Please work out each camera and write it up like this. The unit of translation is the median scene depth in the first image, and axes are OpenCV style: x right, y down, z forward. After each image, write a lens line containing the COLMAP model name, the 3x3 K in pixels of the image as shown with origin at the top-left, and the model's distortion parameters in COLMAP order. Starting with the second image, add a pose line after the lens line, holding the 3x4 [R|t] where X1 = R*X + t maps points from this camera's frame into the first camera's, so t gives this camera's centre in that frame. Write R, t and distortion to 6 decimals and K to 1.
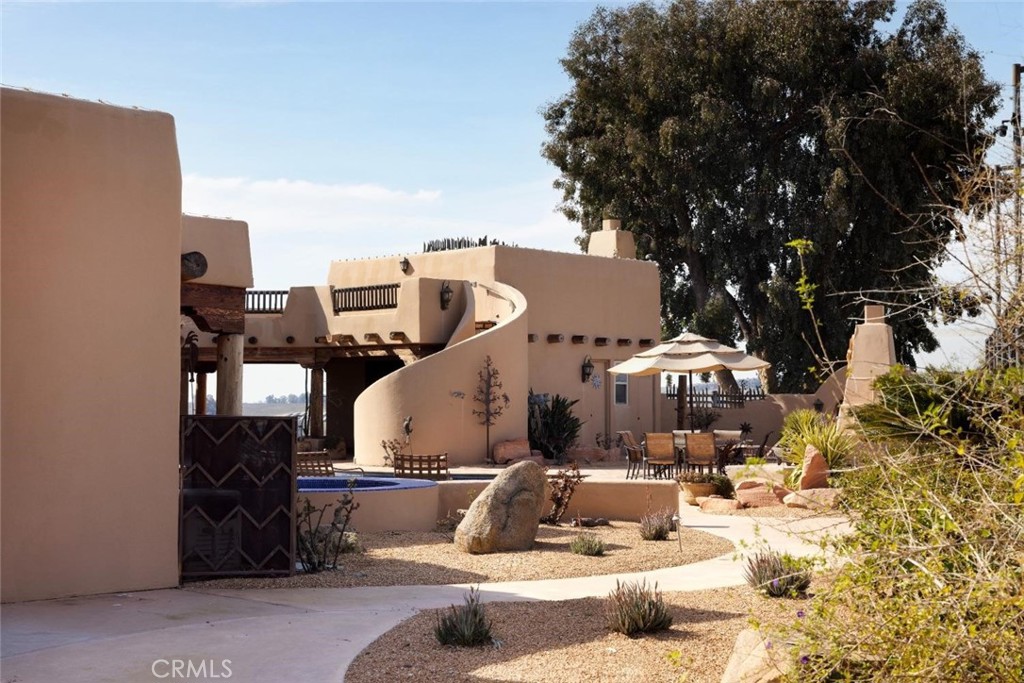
lens RADIAL K [[1489.8, 0, 512.0], [0, 1489.8, 341.5], [0, 0, 1]] dist [-0.009582, 0.015086]
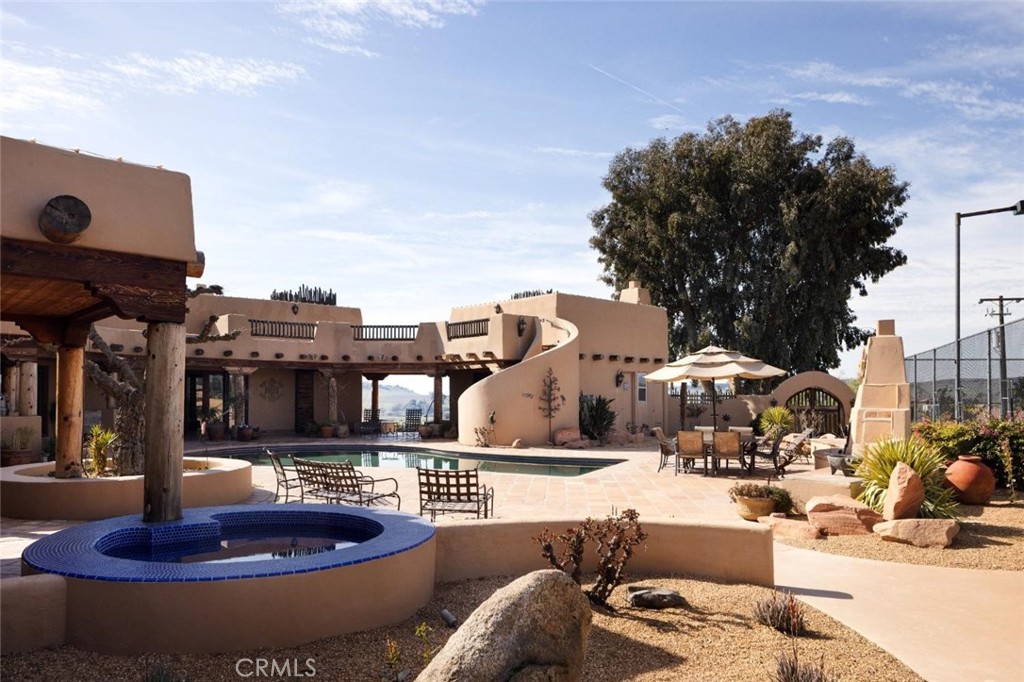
lens RADIAL K [[703.8, 0, 510.8], [0, 703.8, 395.7], [0, 0, 1]] dist [-0.033956, -0.001247]
pose [[0.995711, 0.003757, -0.092442, 0.007523], [0.000015, 0.999168, 0.040776, 0.007831], [0.092518, -0.040603, 0.994883, 0.305869]]
